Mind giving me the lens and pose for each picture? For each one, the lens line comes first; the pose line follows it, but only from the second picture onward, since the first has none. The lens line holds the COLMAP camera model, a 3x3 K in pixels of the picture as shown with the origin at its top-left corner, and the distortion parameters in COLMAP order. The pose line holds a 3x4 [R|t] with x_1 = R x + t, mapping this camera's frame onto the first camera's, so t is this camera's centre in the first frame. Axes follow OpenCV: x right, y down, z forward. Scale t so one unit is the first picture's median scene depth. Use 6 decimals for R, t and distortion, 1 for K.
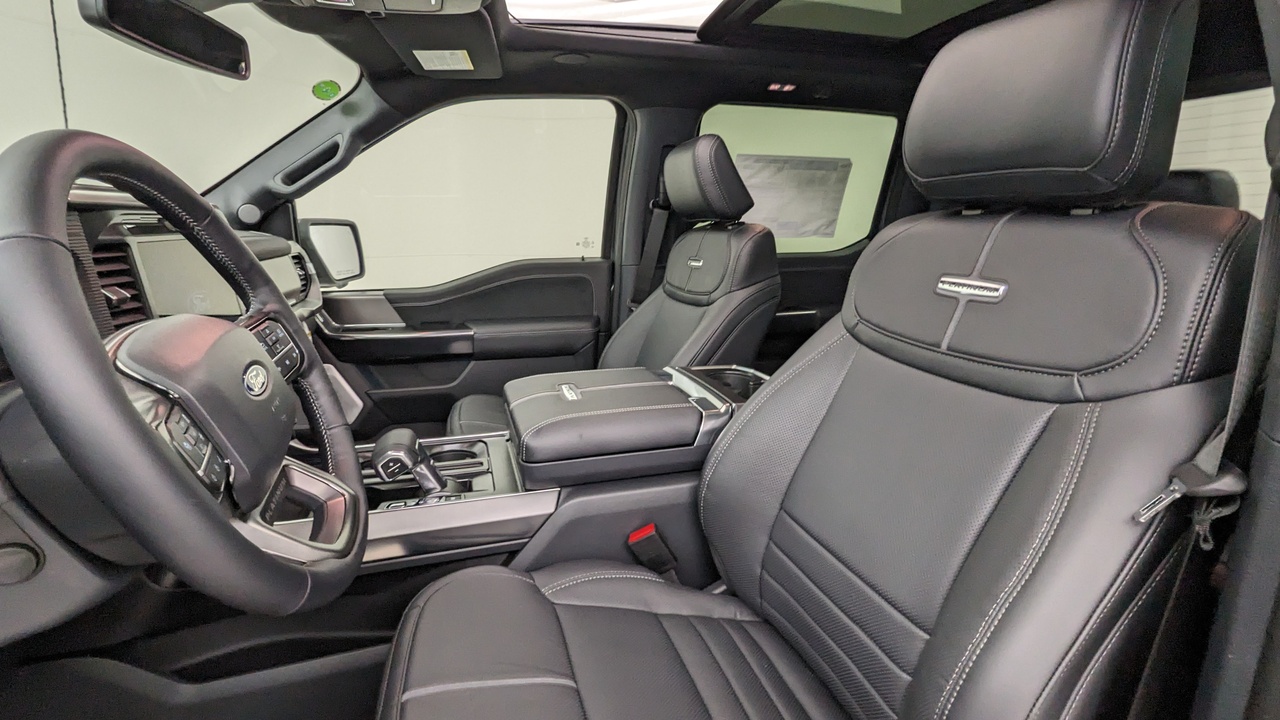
lens RADIAL K [[616.4, 0, 640.0], [0, 616.4, 360.0], [0, 0, 1]] dist [-0.002976, 0.000691]
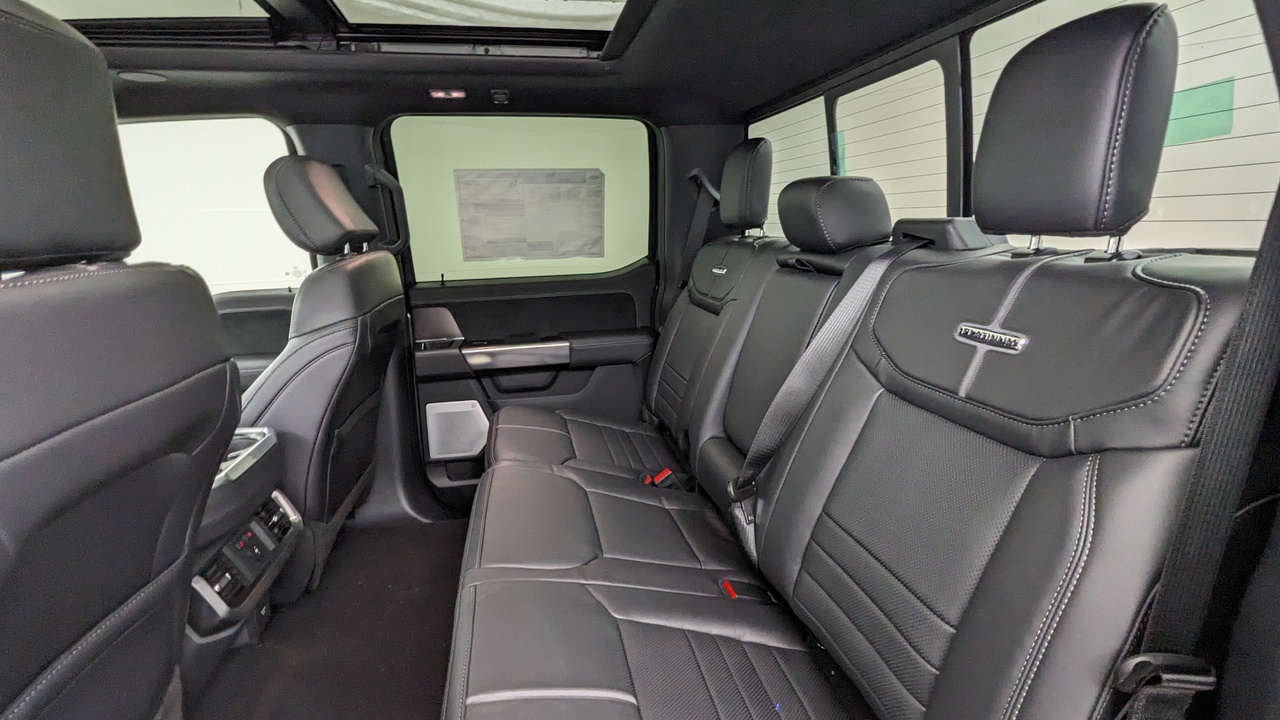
lens RADIAL K [[616.4, 0, 640.0], [0, 616.4, 360.0], [0, 0, 1]] dist [-0.002976, 0.000691]
pose [[0.990351, -0.002135, -0.138563, 0.778911], [-0.000272, 0.999849, -0.017355, -0.058507], [0.138579, 0.017225, 0.990202, 0.214116]]
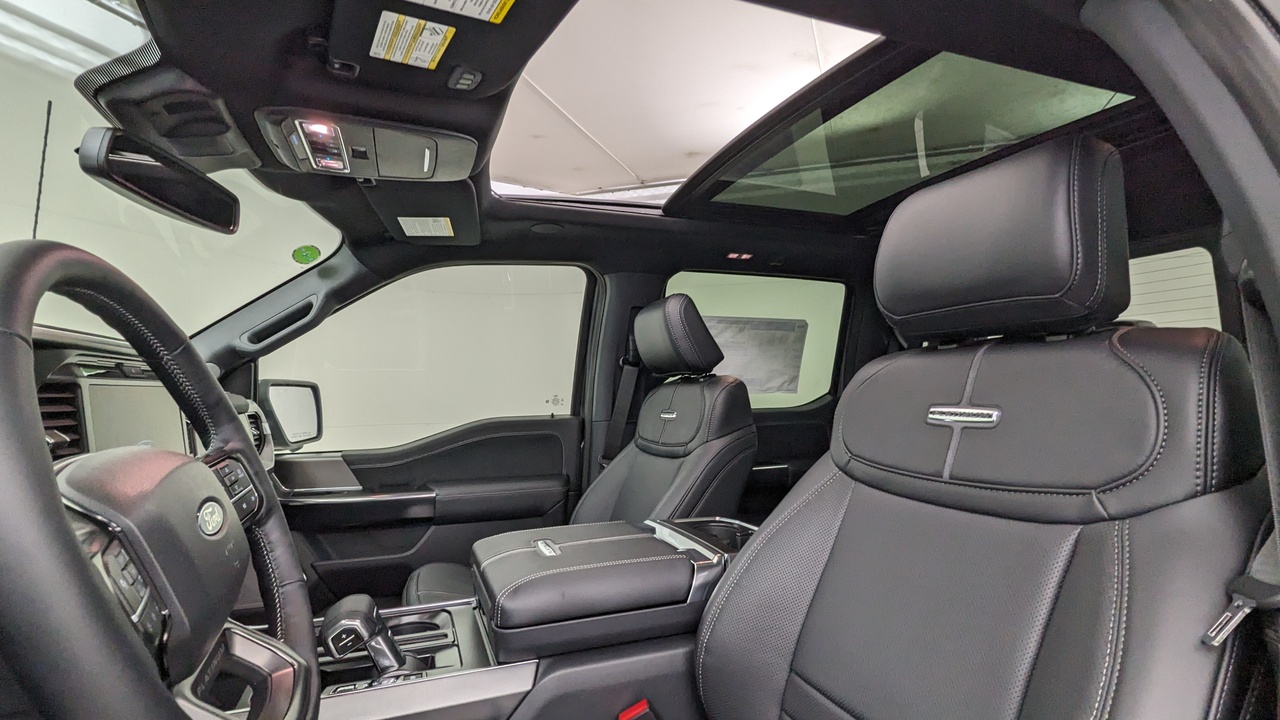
lens RADIAL K [[616.4, 0, 640.0], [0, 616.4, 360.0], [0, 0, 1]] dist [-0.002976, 0.000691]
pose [[0.997485, -0.010634, 0.070076, -0.028528], [0.029137, 0.962800, -0.268640, 0.025390], [-0.064612, 0.270006, 0.960688, 0.023888]]
